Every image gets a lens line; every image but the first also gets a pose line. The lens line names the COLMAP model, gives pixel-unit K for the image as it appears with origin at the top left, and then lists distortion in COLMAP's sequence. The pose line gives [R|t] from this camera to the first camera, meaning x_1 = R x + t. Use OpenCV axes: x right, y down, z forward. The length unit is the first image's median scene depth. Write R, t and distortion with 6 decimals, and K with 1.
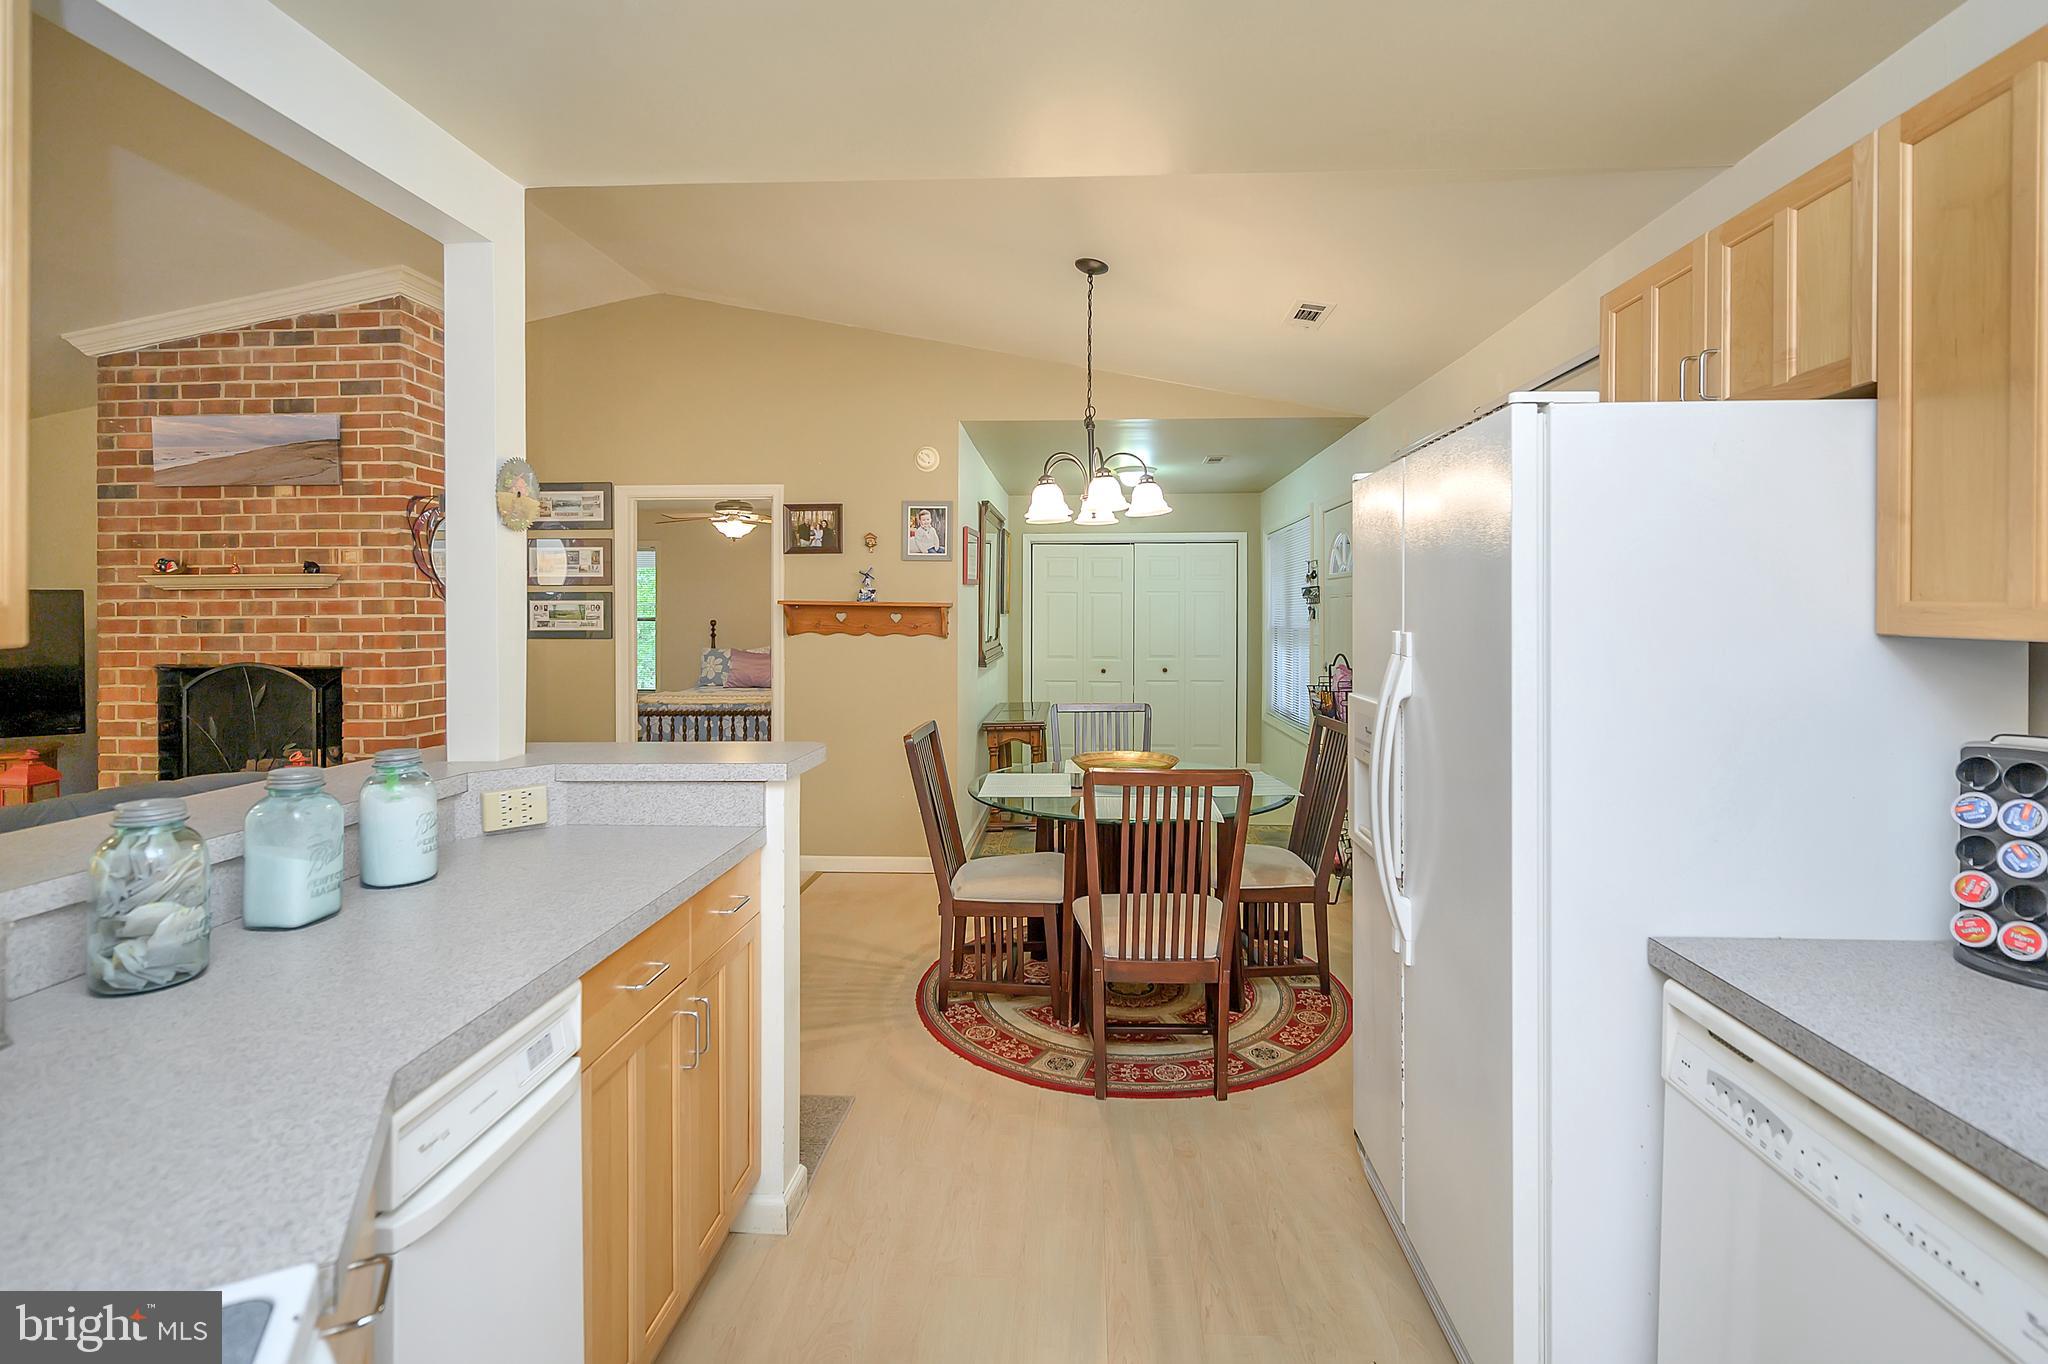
lens RADIAL K [[936.2, 0, 1026.9], [0, 936.2, 616.7], [0, 0, 1]] dist [0.002318, -0.000061]
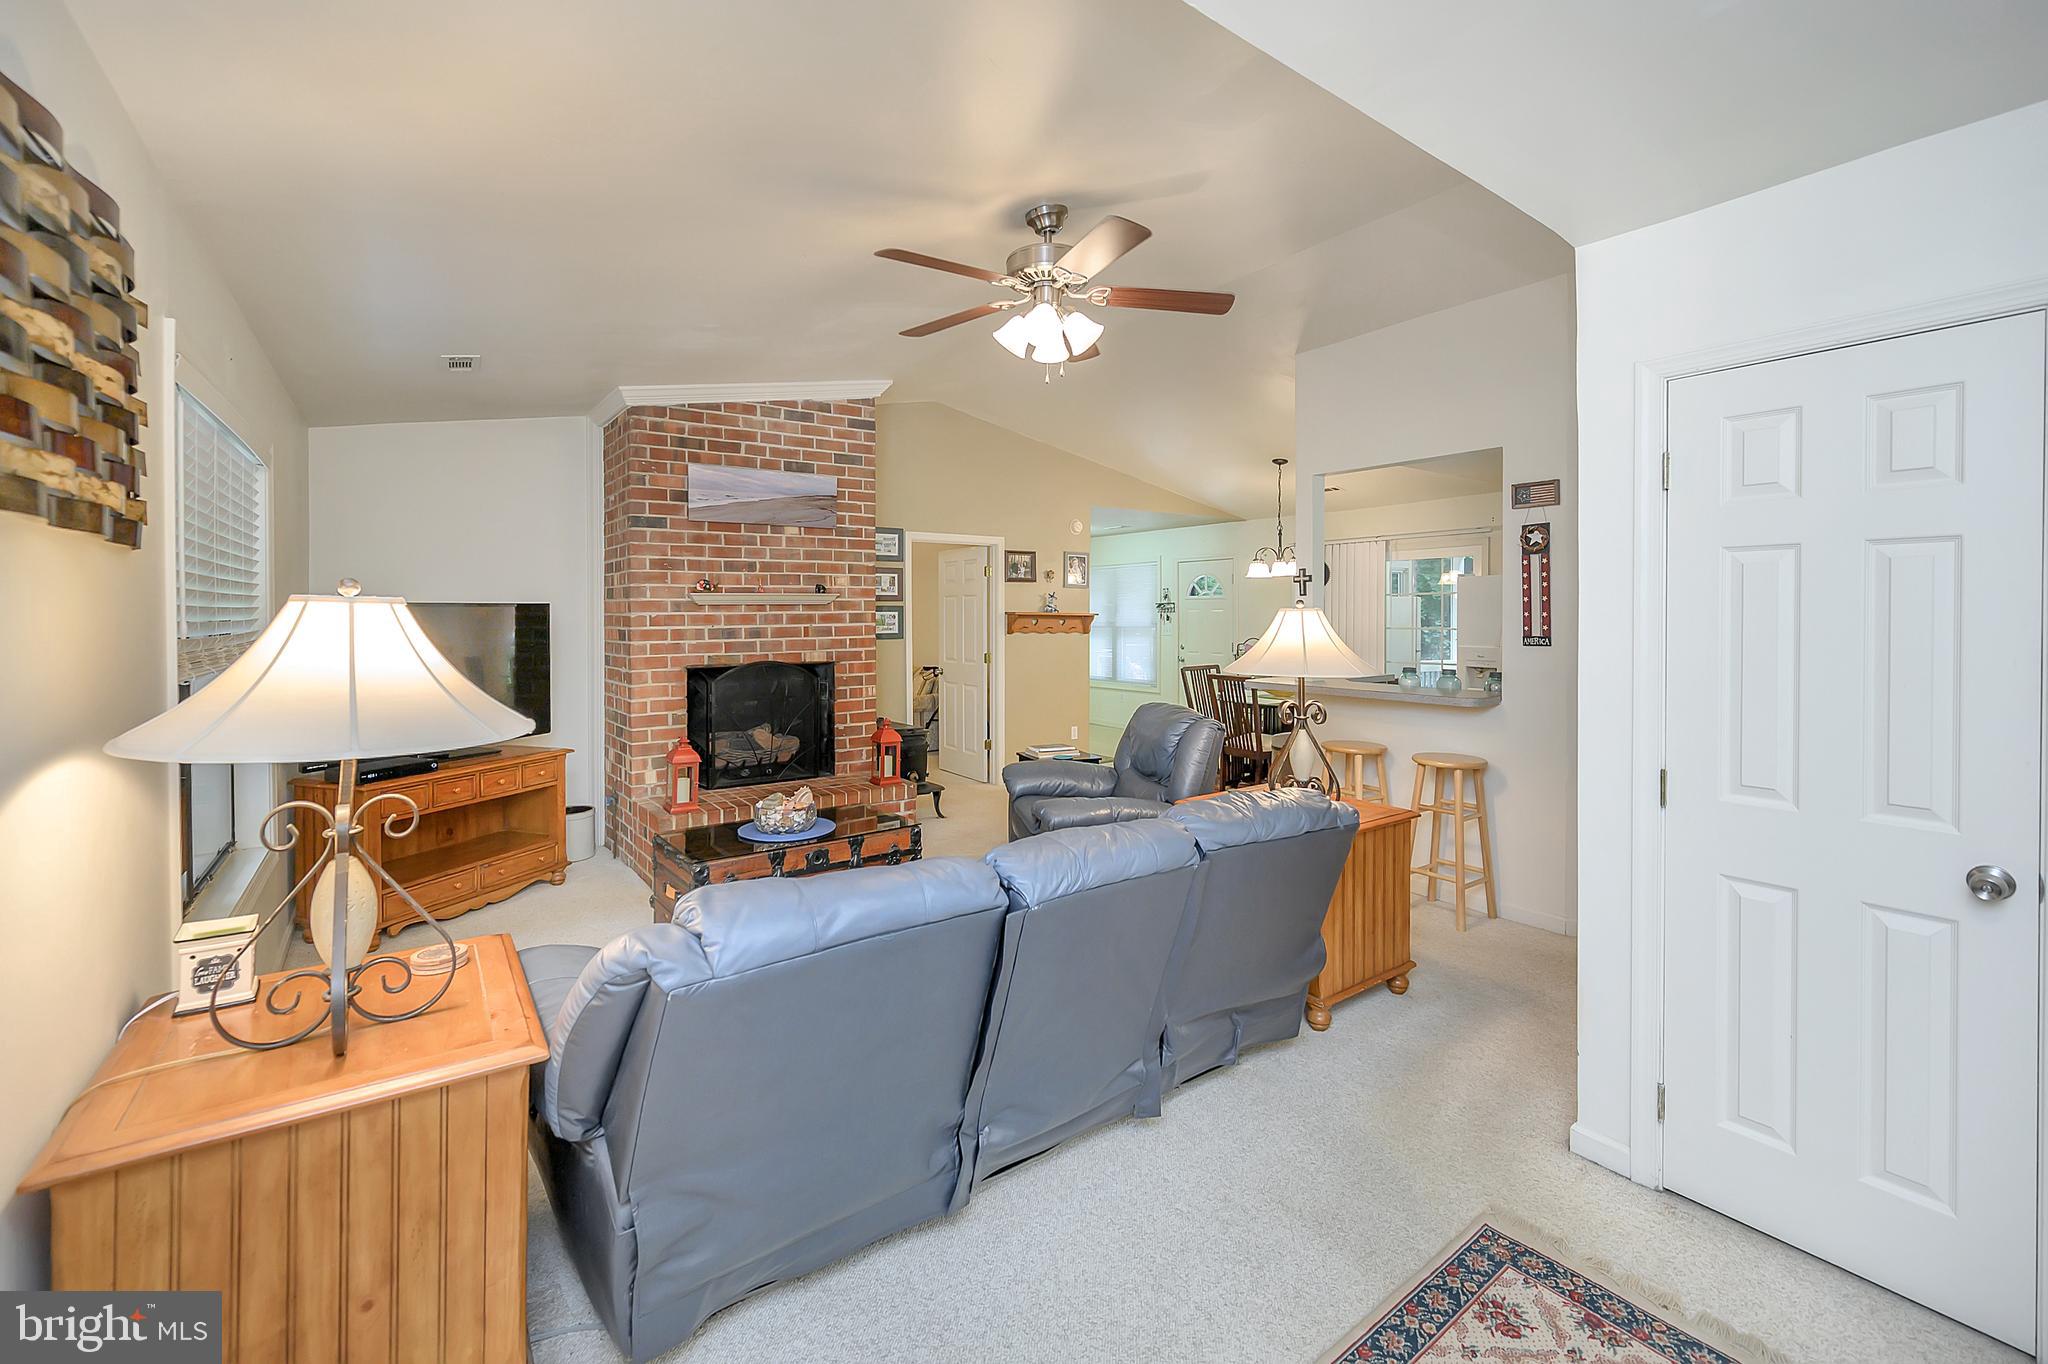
lens RADIAL K [[837.2, 0, 1025.5], [0, 837.2, 617.5], [0, 0, 1]] dist [0.001300, 0.000142]
pose [[0.785264, -0.004668, 0.619144, -1.259442], [0.003600, 0.999989, 0.002973, -0.013472], [-0.619151, -0.000106, 0.785272, -0.132238]]
